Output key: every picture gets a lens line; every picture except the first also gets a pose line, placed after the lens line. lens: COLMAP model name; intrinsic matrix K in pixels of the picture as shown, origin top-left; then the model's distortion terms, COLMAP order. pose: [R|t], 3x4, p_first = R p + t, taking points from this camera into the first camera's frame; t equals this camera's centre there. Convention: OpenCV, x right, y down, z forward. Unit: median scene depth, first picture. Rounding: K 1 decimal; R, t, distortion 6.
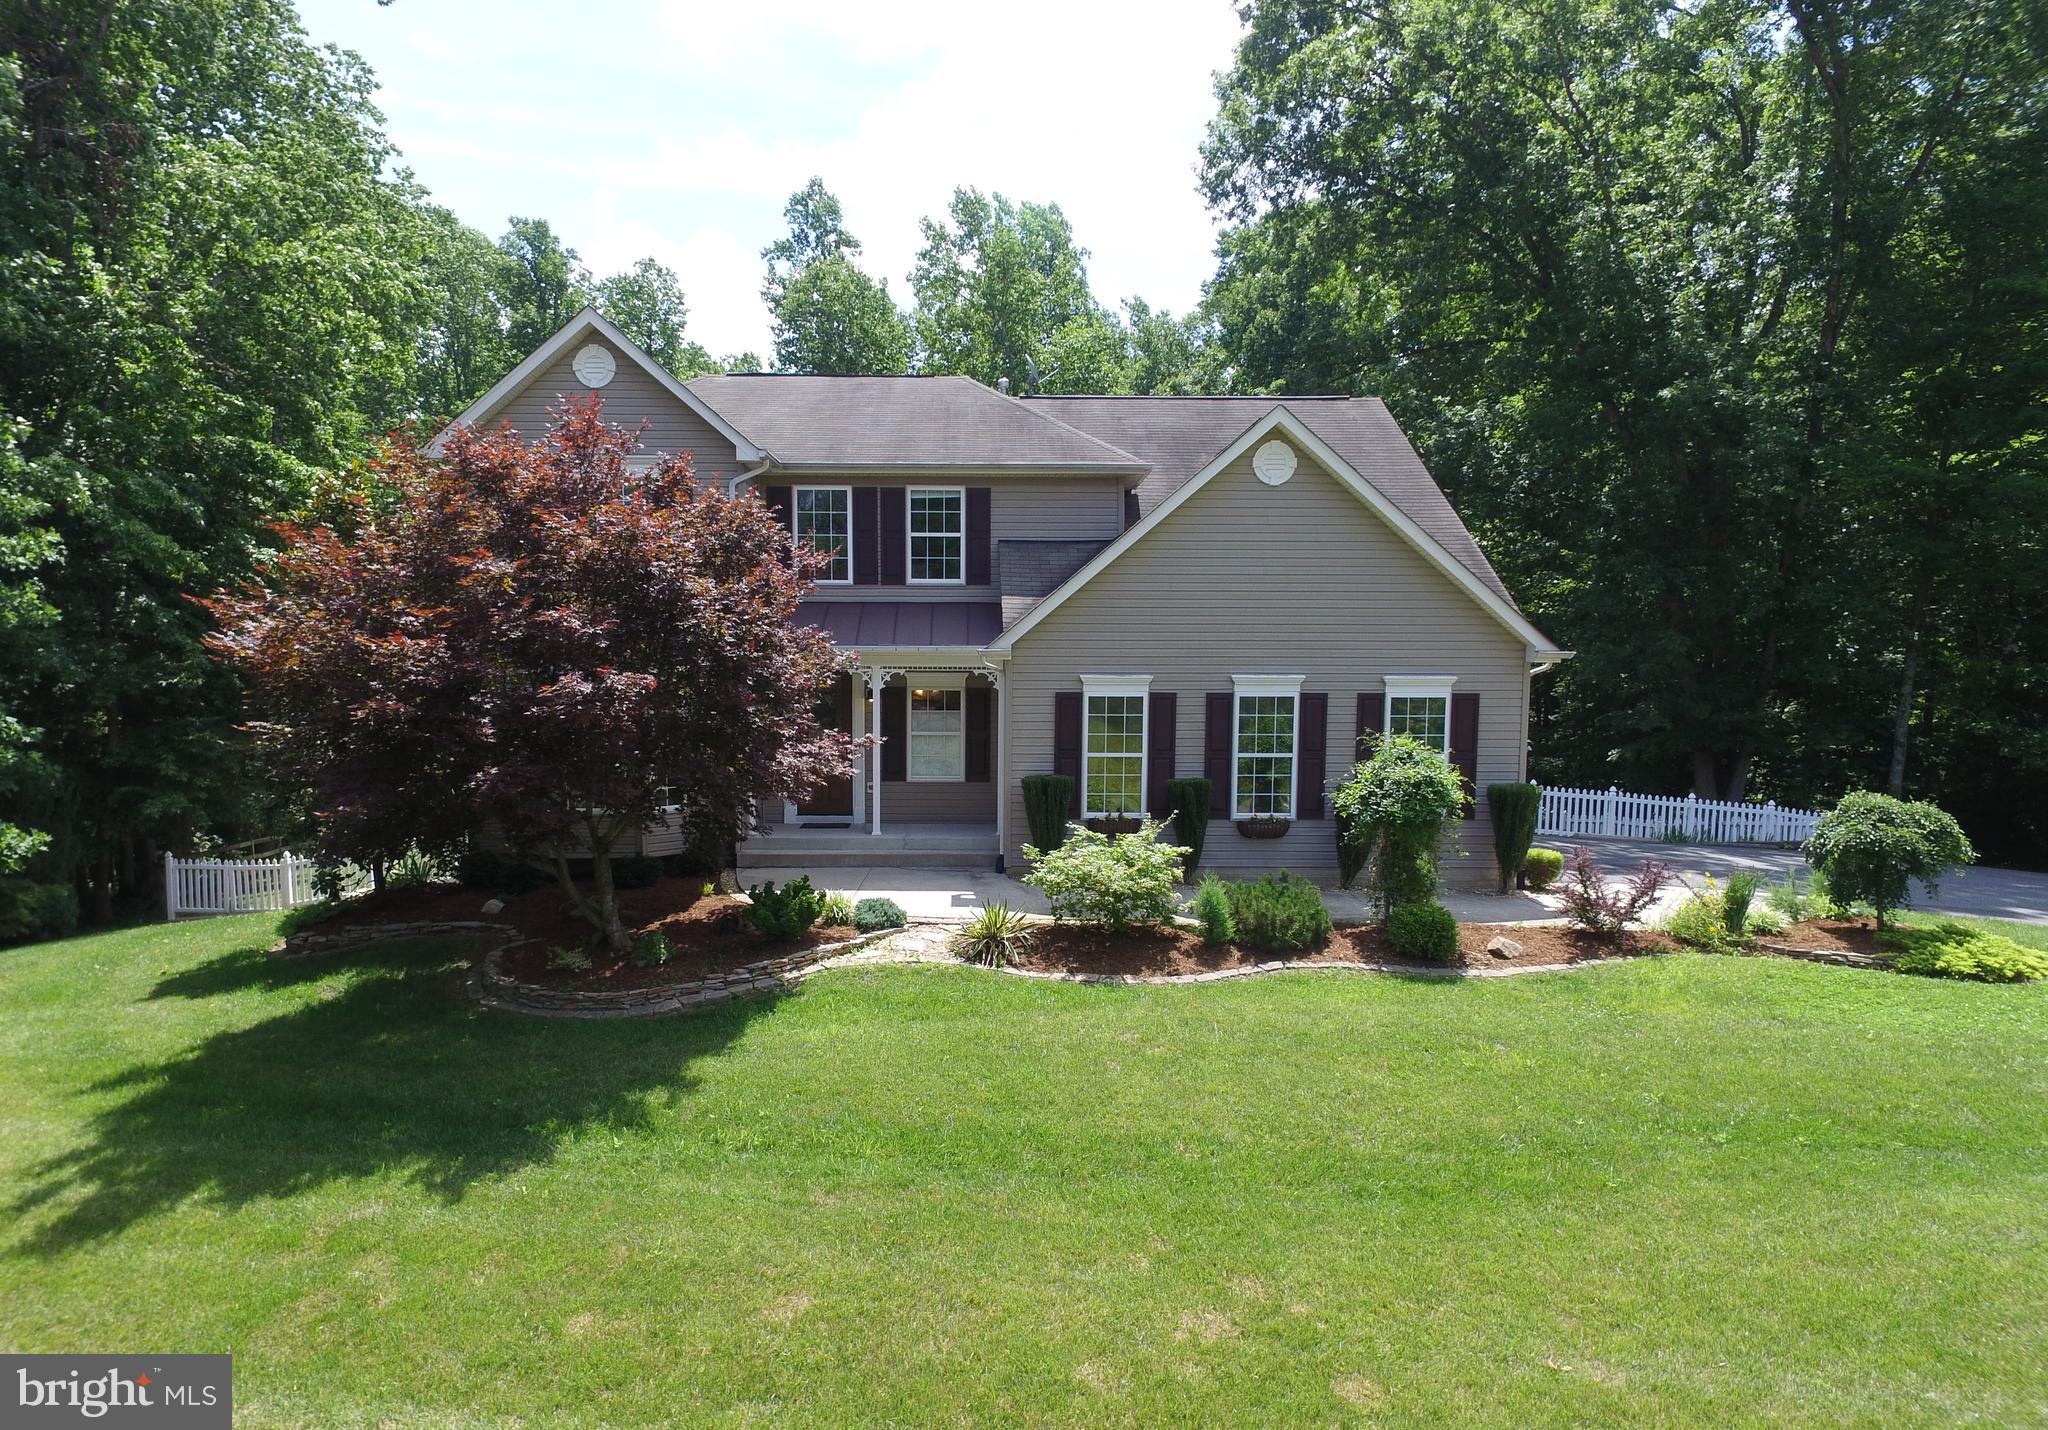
lens RADIAL K [[1225.2, 0, 979.8], [0, 1225.2, 767.9], [0, 0, 1]] dist [0.005429, 0.000838]
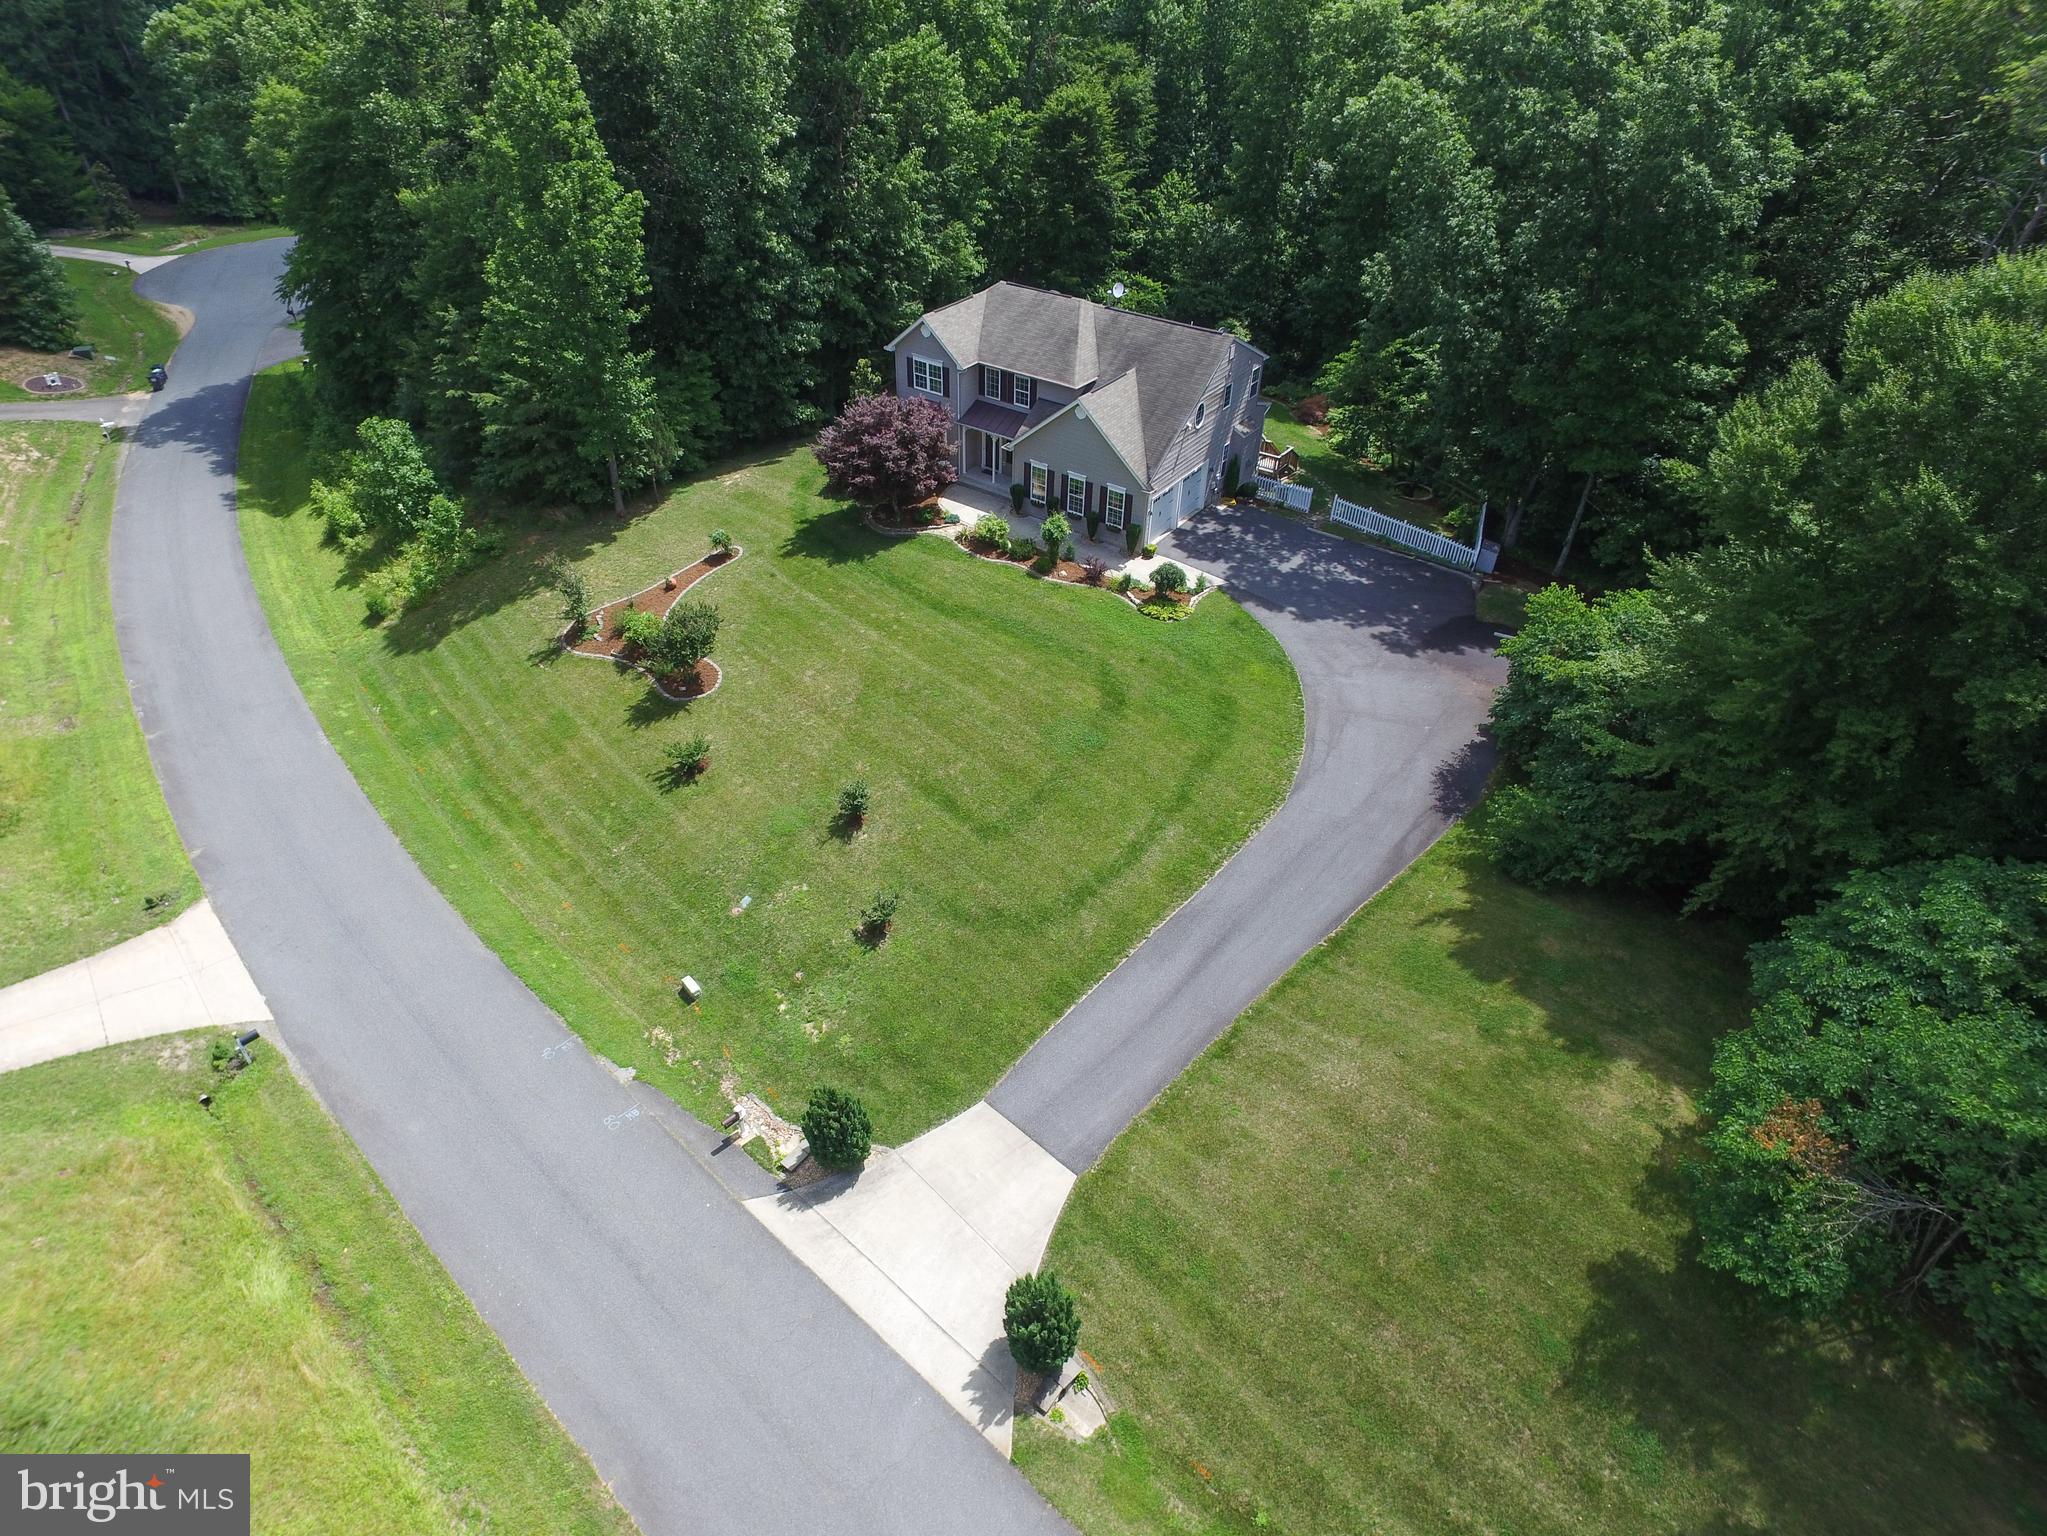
lens RADIAL K [[1206.3, 0, 976.0], [0, 1206.3, 797.8], [0, 0, 1]] dist [-0.035377, 0.036503]
pose [[0.794897, 0.385134, -0.468839, 2.362963], [-0.055199, 0.815412, 0.576243, -1.532050], [0.604228, -0.432174, 0.669428, -2.156445]]
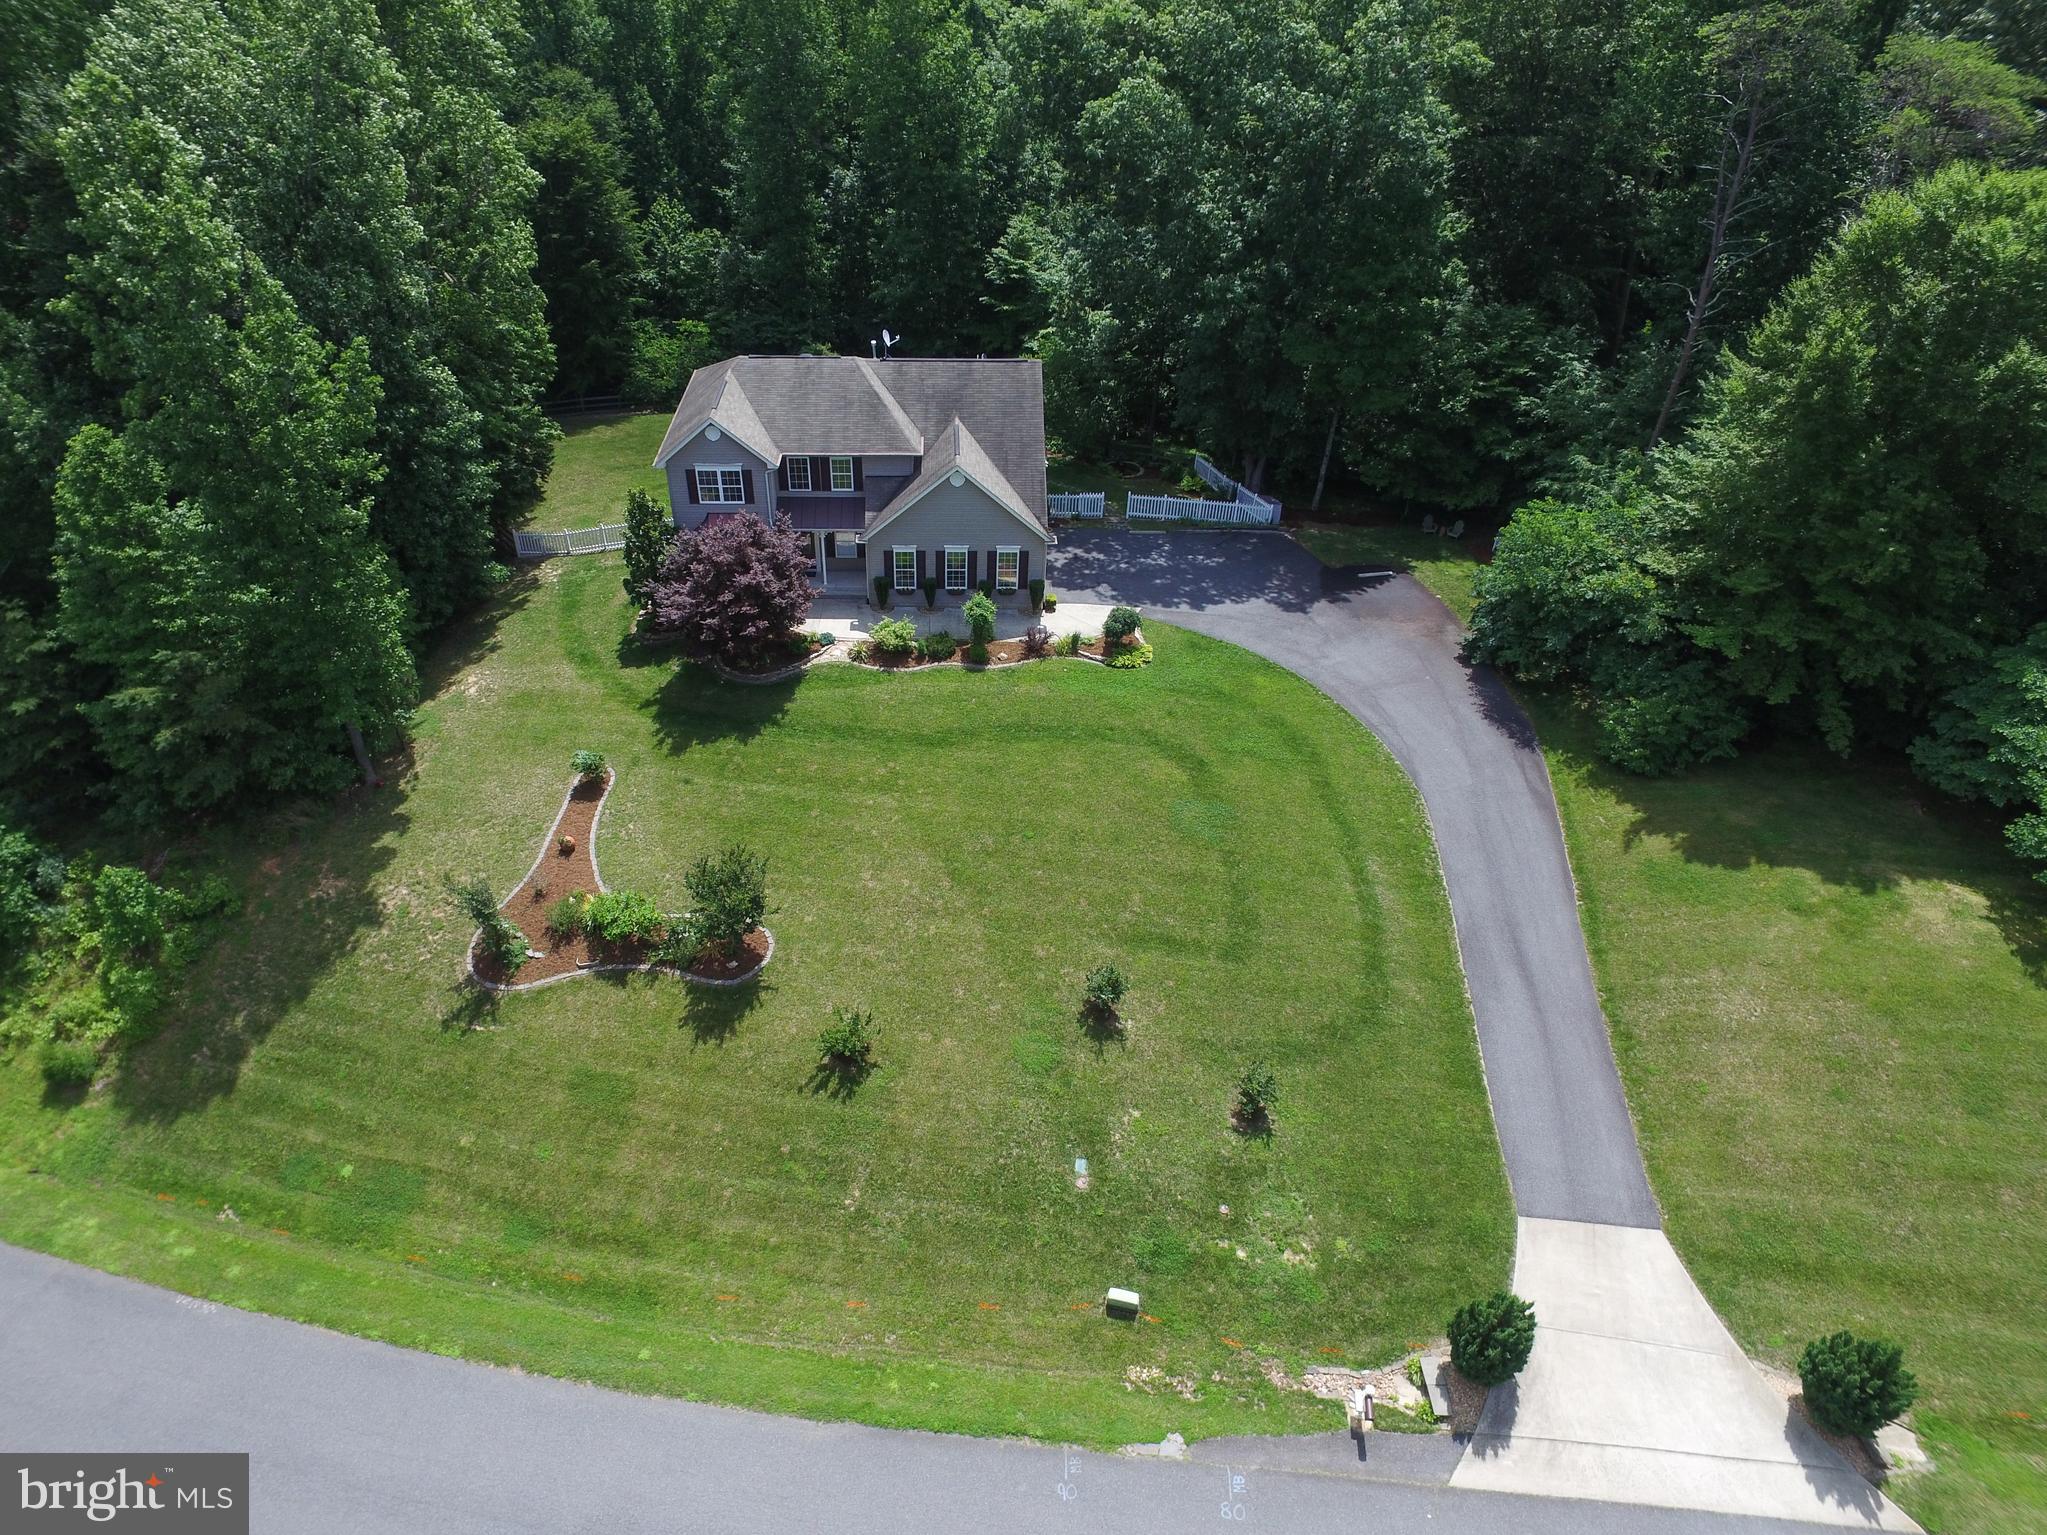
lens RADIAL K [[1206.3, 0, 976.0], [0, 1206.3, 797.3], [0, 0, 1]] dist [-0.035377, 0.036503]
pose [[0.999826, -0.000096, 0.018662, 0.288041], [-0.010388, 0.827888, 0.560798, -1.502360], [-0.015504, -0.560894, 0.827743, -2.166634]]
